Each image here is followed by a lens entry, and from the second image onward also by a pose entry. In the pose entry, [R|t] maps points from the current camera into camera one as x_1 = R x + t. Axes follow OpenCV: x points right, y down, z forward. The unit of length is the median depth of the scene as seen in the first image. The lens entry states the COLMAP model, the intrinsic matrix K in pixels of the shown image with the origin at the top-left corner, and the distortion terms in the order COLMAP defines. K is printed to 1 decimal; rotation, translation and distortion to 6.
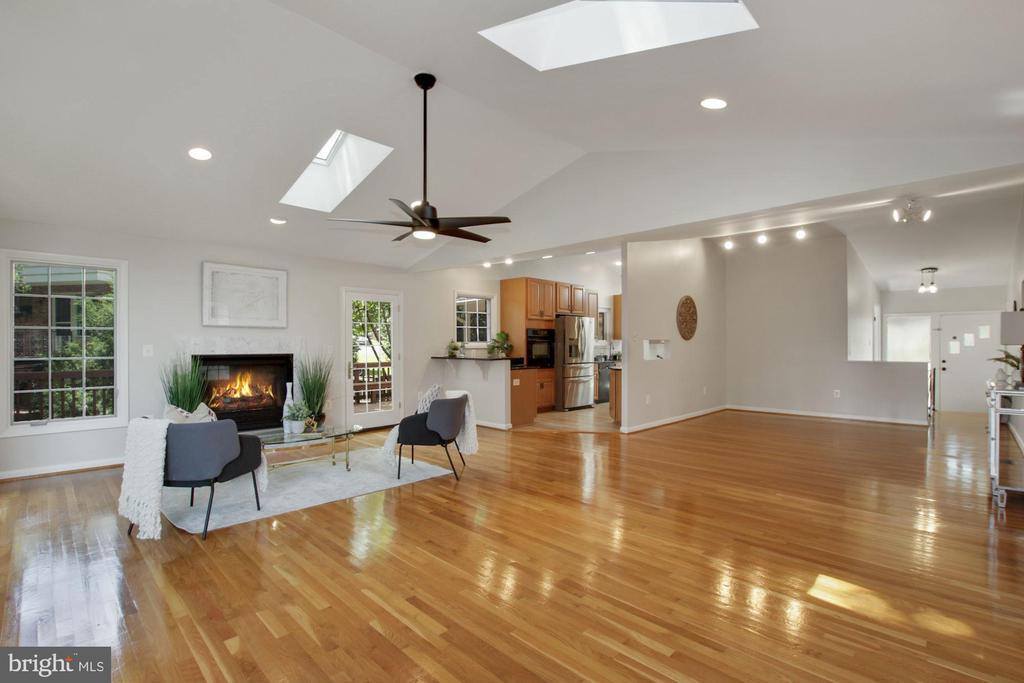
lens RADIAL K [[473.6, 0, 513.1], [0, 473.6, 342.6], [0, 0, 1]] dist [0.000721, 0.000054]
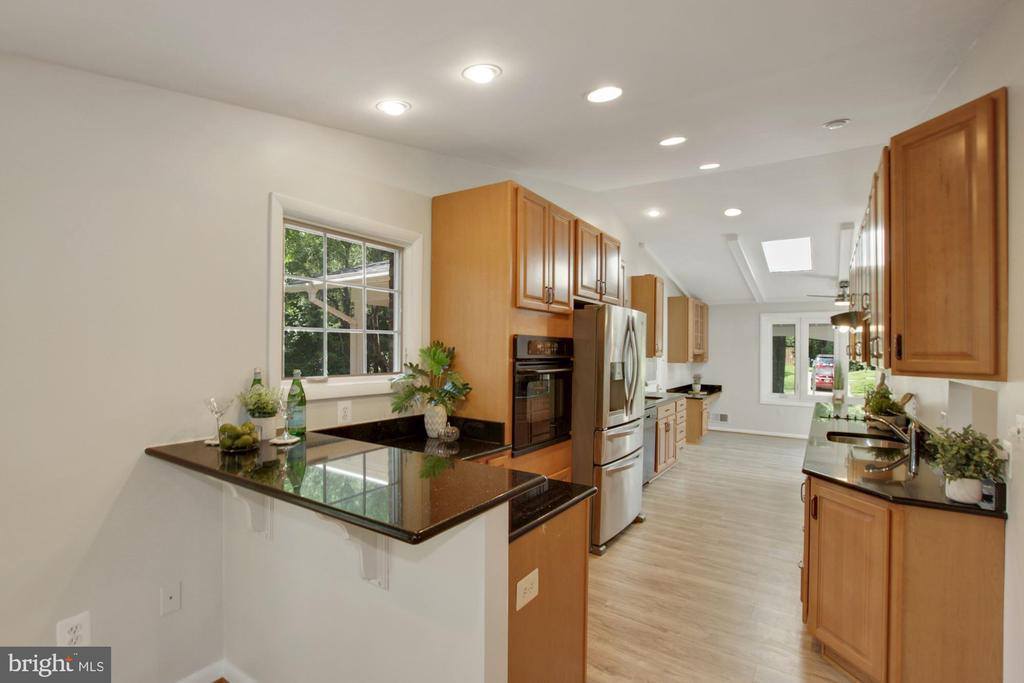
lens RADIAL K [[473.6, 0, 512.8], [0, 473.6, 341.8], [0, 0, 1]] dist [0.000721, 0.000054]
pose [[0.981257, 0.014209, 0.192180, -0.035657], [-0.011793, 0.999836, -0.013708, -0.020650], [-0.192343, 0.011184, 0.981264, 0.655373]]
